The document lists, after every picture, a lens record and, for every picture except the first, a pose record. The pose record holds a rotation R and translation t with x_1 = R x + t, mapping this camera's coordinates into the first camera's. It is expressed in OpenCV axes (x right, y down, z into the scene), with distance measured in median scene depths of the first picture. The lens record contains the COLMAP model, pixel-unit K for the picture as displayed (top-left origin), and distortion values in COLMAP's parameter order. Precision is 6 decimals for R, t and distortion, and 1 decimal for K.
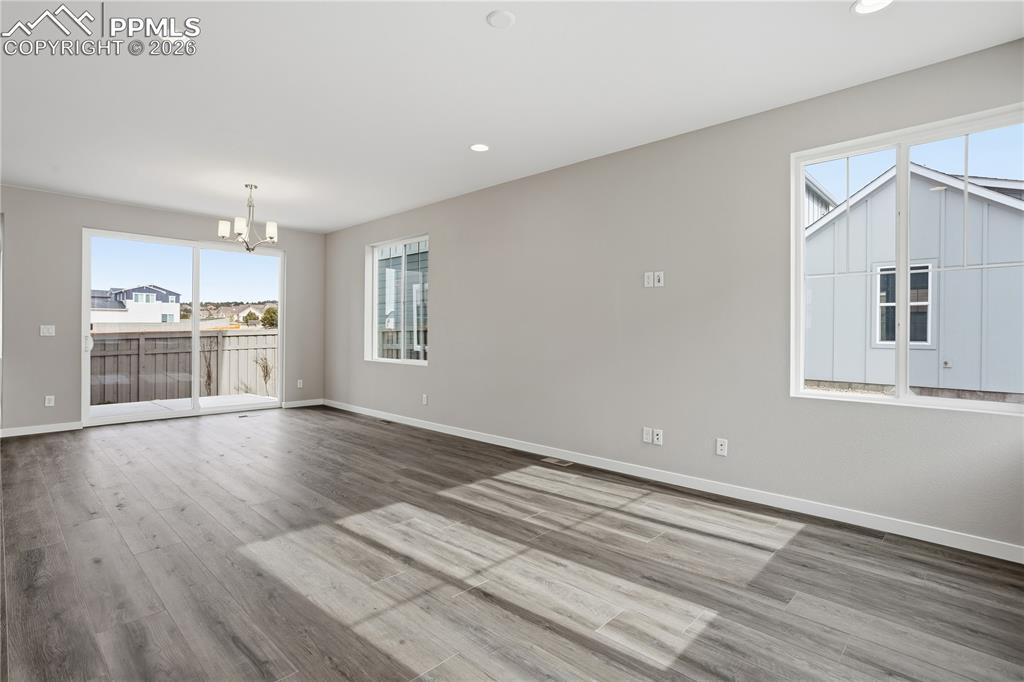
lens RADIAL K [[504.0, 0, 511.9], [0, 504.0, 333.9], [0, 0, 1]] dist [-0.052393, 0.034724]
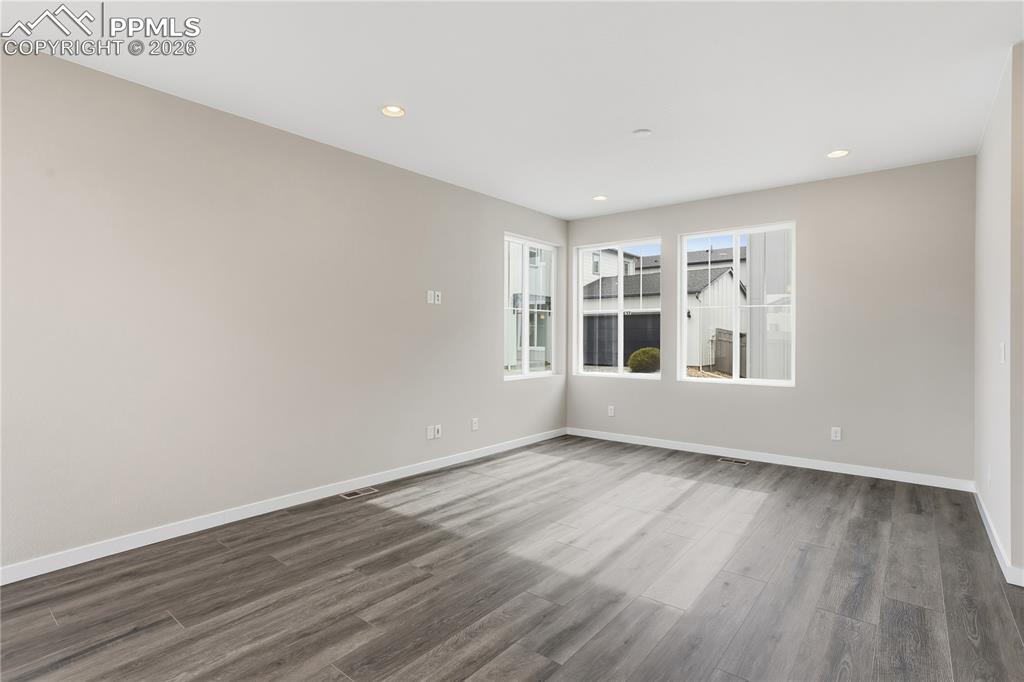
lens RADIAL K [[504.0, 0, 511.9], [0, 504.0, 333.9], [0, 0, 1]] dist [-0.052393, 0.034724]
pose [[-0.076231, -0.002306, 0.997087, -0.843173], [0.000735, 0.999997, 0.002369, -0.024691], [-0.997090, 0.000913, -0.076230, 0.851817]]
